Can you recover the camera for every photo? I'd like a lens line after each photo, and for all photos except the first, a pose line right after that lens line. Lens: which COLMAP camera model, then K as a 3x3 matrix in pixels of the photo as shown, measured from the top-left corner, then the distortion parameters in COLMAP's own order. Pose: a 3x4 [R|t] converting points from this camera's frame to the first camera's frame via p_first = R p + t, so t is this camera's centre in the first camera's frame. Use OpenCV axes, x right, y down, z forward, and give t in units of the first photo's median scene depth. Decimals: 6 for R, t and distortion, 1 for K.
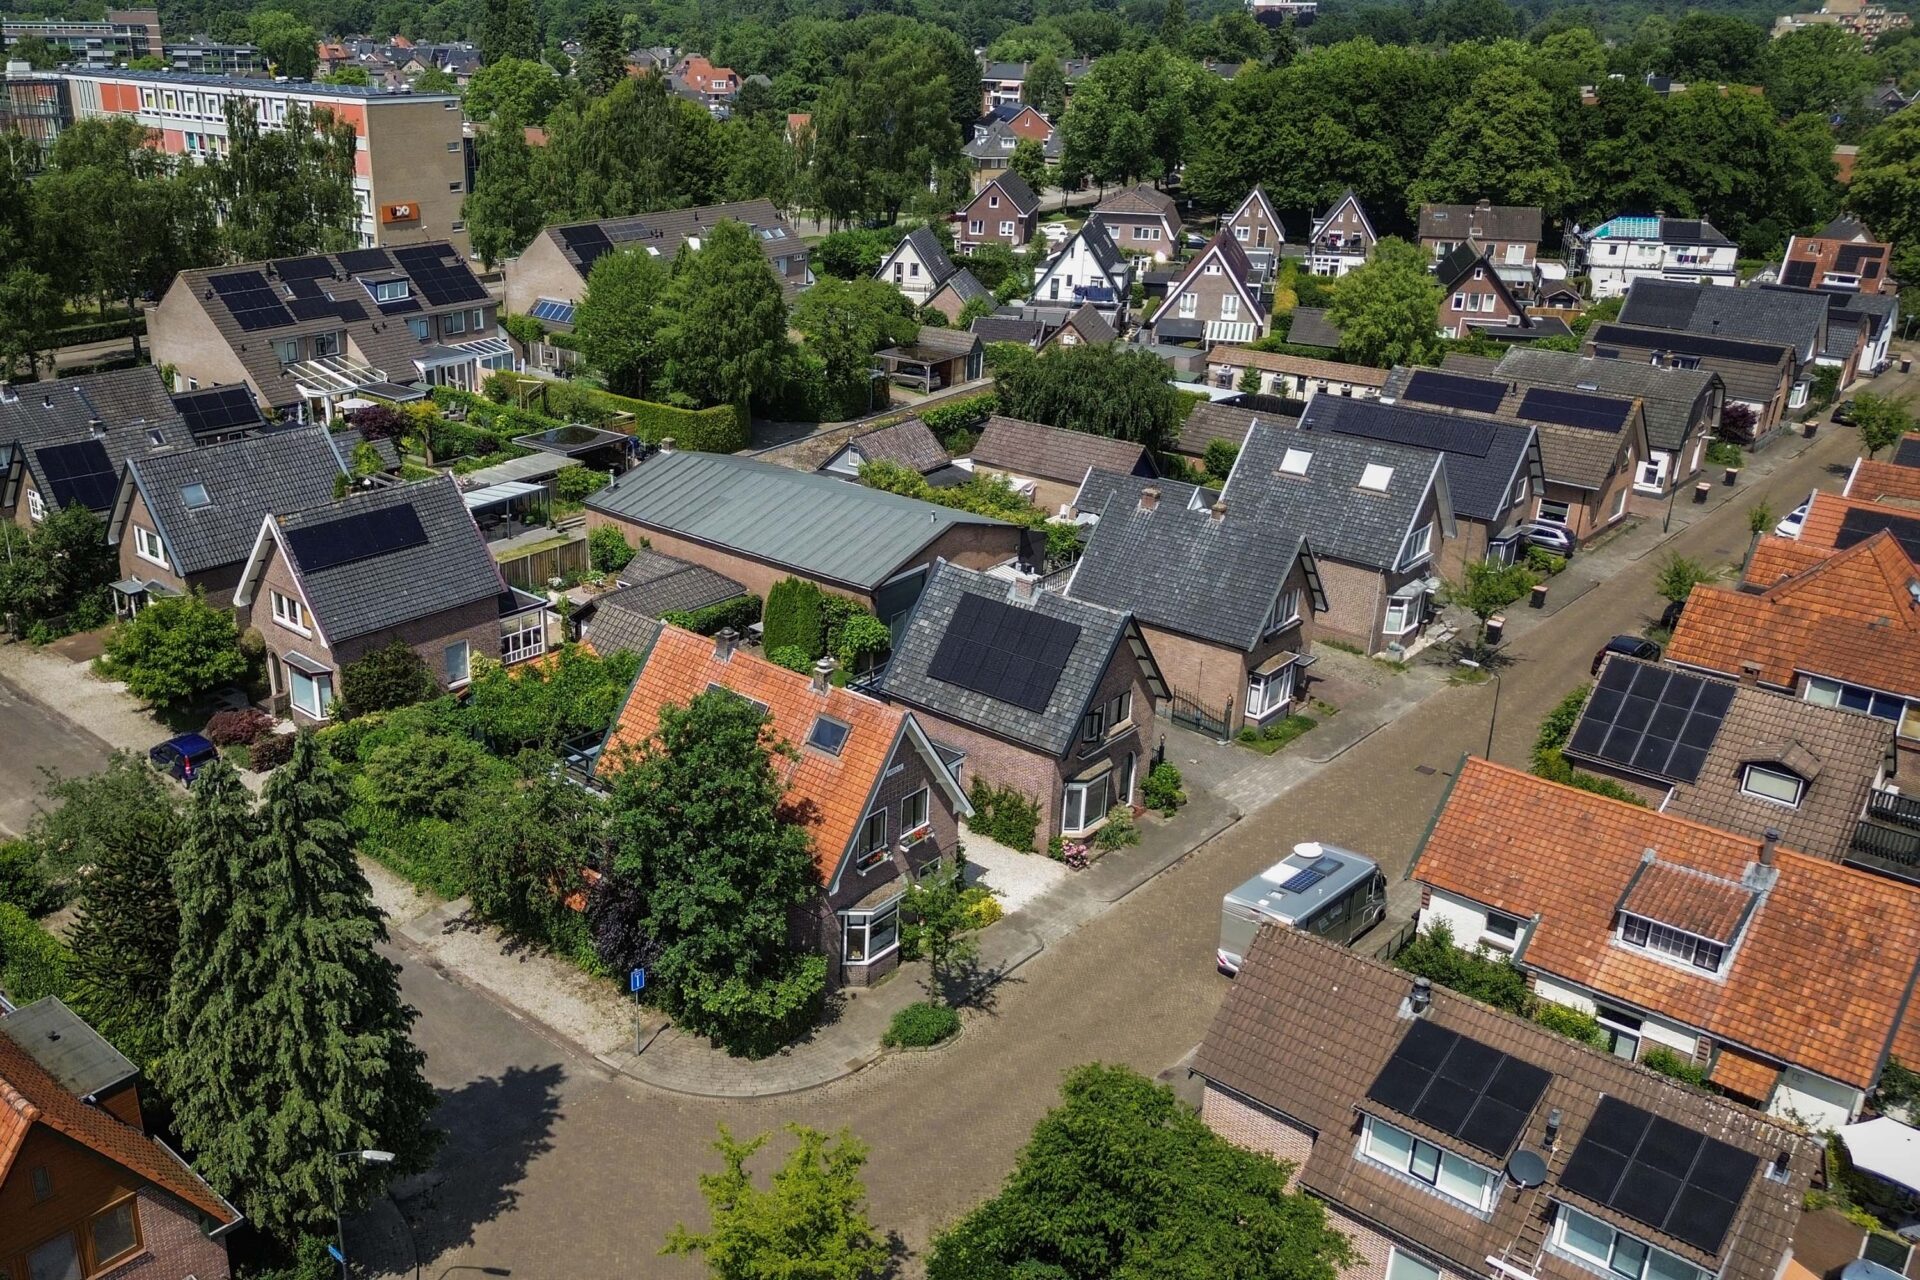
lens RADIAL K [[1628.6, 0, 875.6], [0, 1628.6, 644.4], [0, 0, 1]] dist [0.094852, -0.134171]
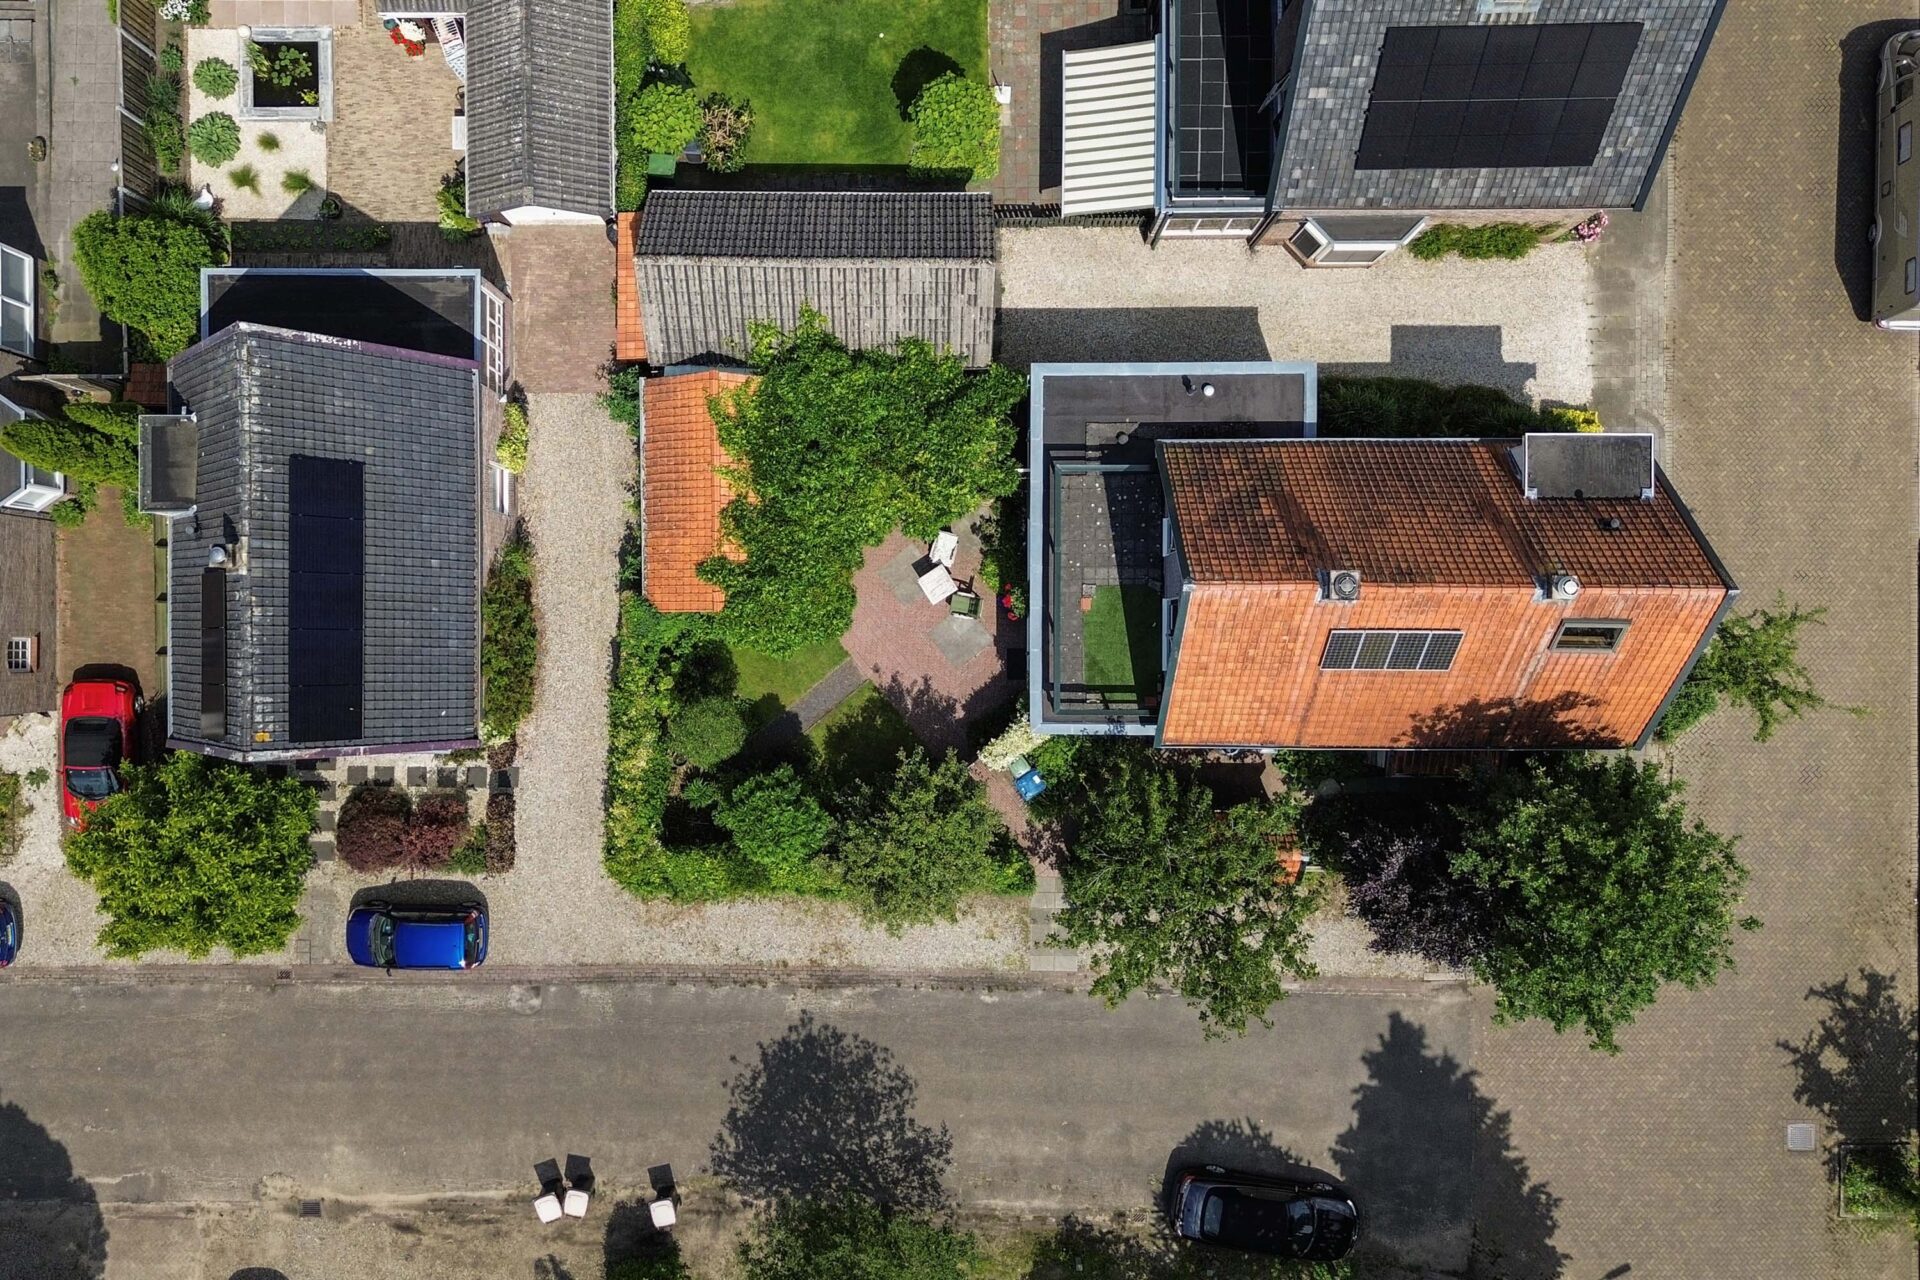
lens RADIAL K [[1628.6, 0, 875.6], [0, 1628.6, 644.4], [0, 0, 1]] dist [0.094852, -0.134171]
pose [[0.749990, -0.657158, -0.075218, -0.179244], [0.278354, 0.210409, 0.937148, -0.613094], [-0.600028, -0.723789, 0.340727, 0.887894]]
